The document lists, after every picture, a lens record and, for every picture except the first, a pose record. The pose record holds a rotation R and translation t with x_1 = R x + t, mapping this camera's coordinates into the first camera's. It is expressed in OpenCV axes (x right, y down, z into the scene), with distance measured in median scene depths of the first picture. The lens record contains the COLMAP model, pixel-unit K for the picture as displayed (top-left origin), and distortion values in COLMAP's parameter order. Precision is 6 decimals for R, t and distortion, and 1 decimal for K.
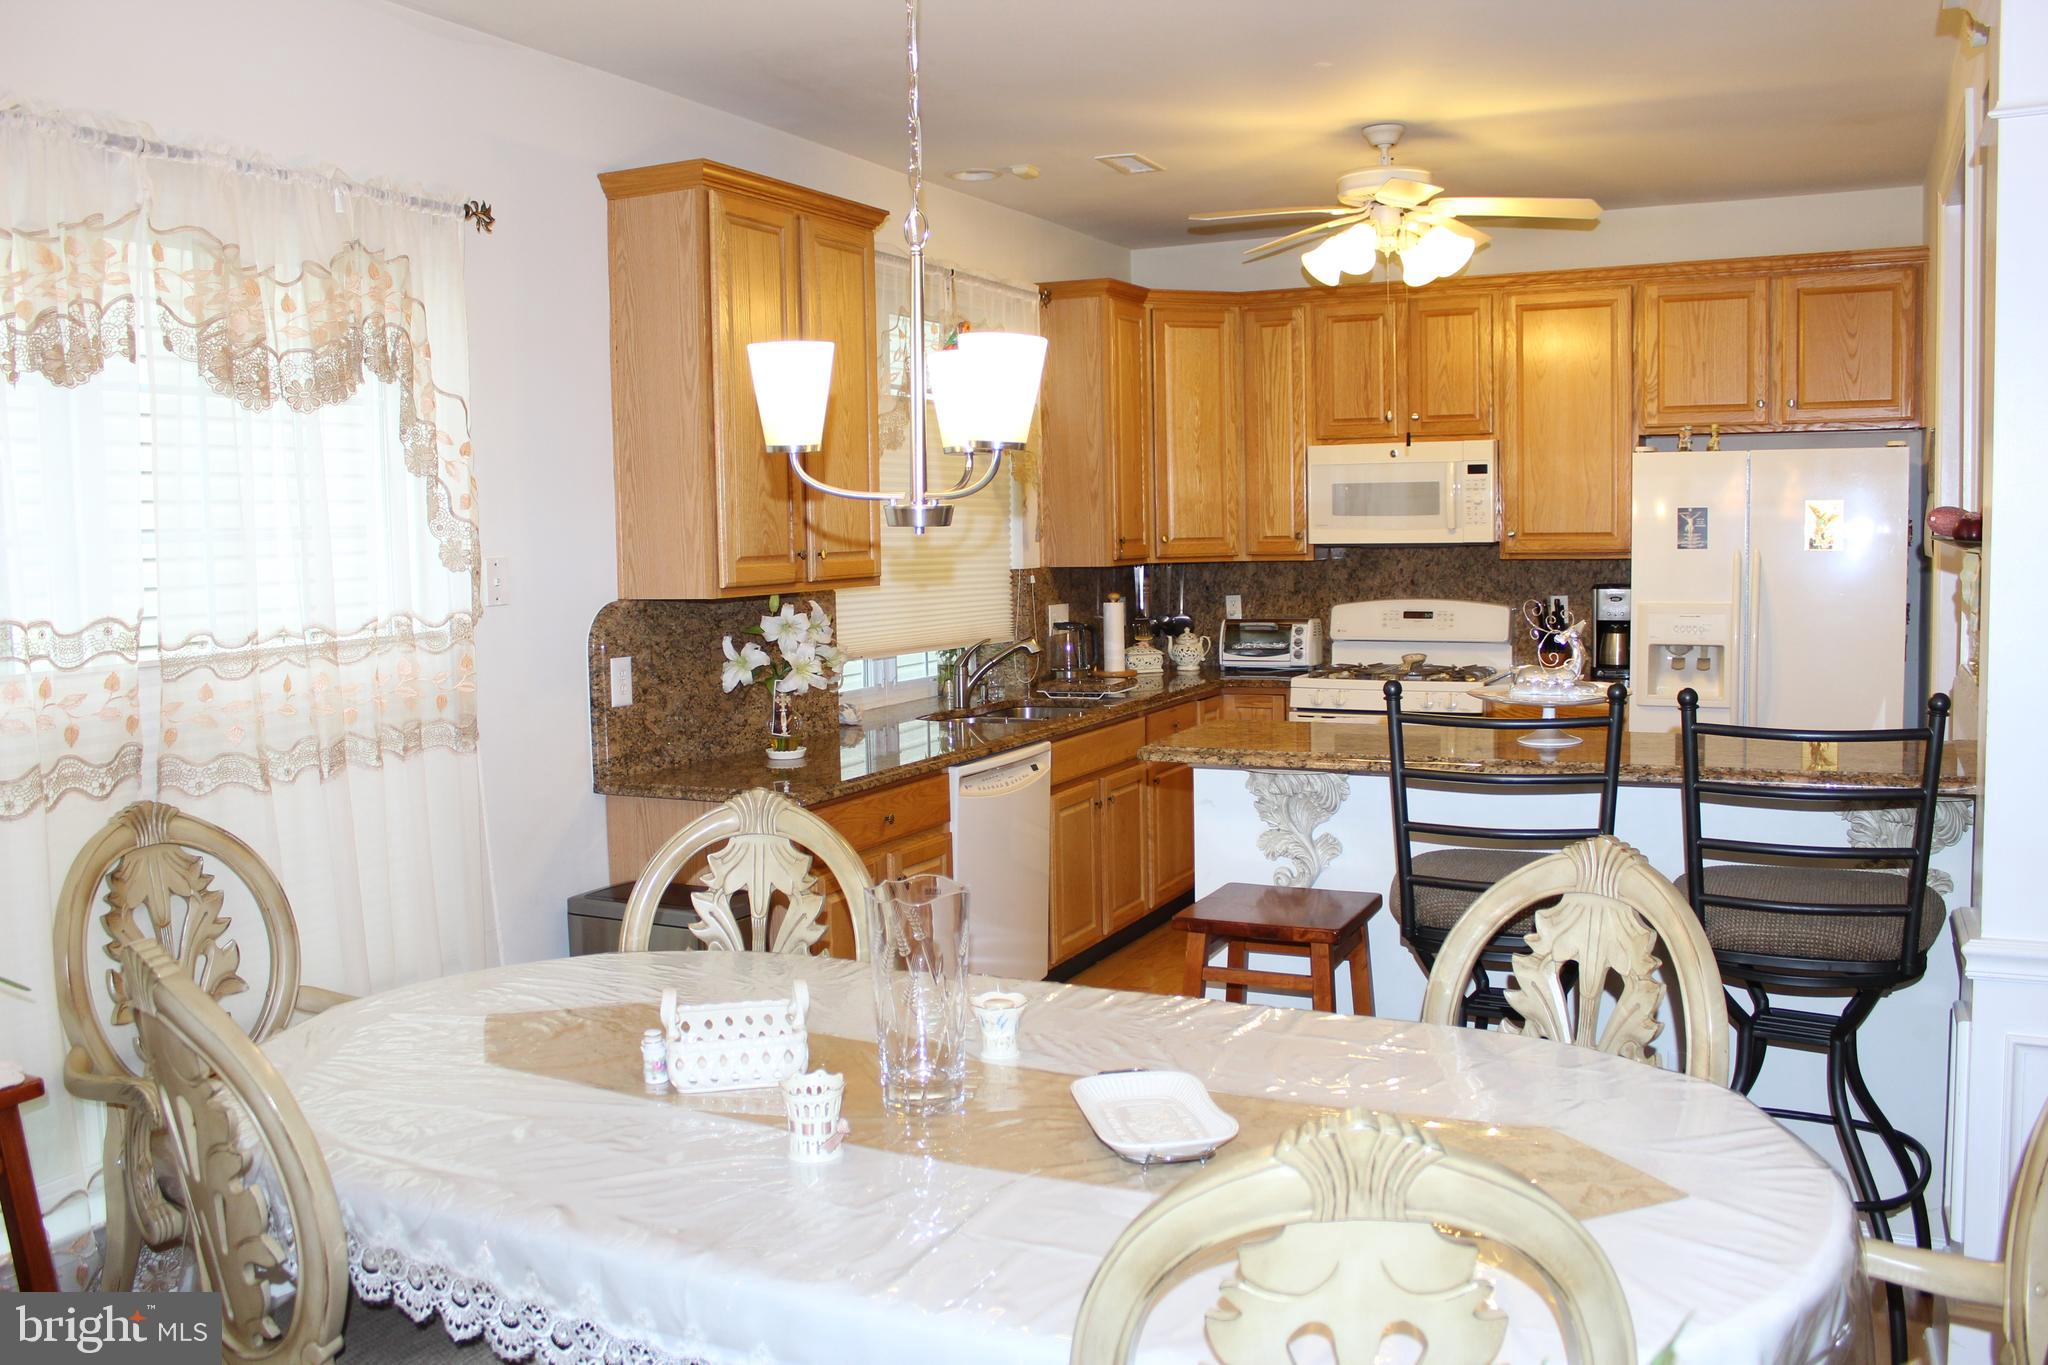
lens RADIAL K [[1708.5, 0, 1021.7], [0, 1708.5, 672.4], [0, 0, 1]] dist [-0.150790, 0.105240]
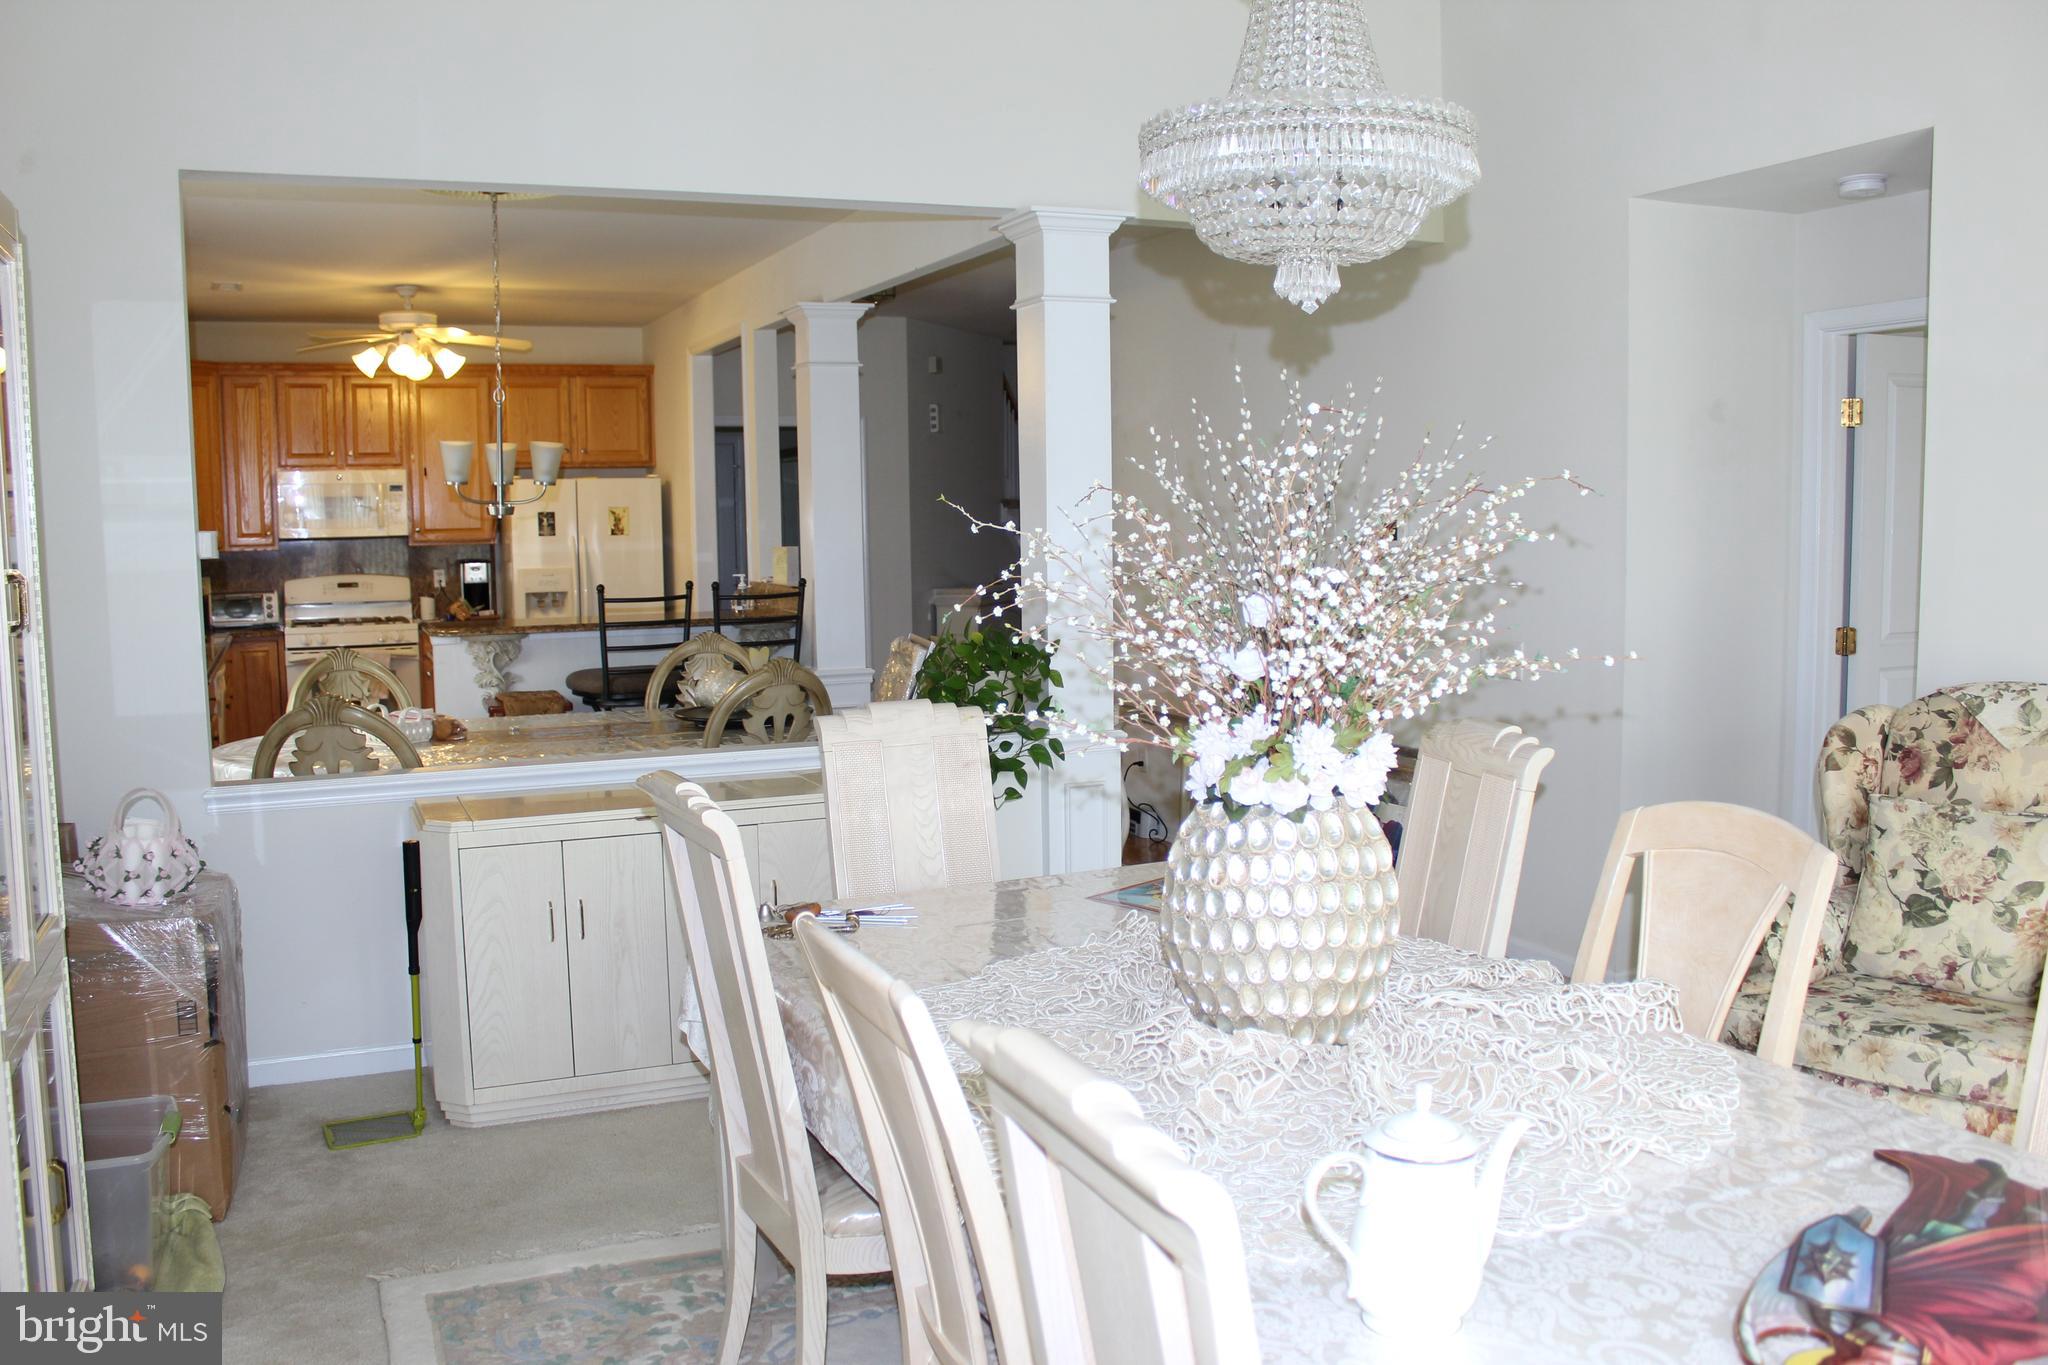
lens RADIAL K [[1708.5, 0, 1035.7], [0, 1708.5, 684.0], [0, 0, 1]] dist [-0.150790, 0.105240]
pose [[0.652622, -0.068300, 0.754599, -0.560943], [0.063598, 0.997352, 0.035269, 0.046133], [-0.755010, 0.024974, 0.655237, -0.487726]]
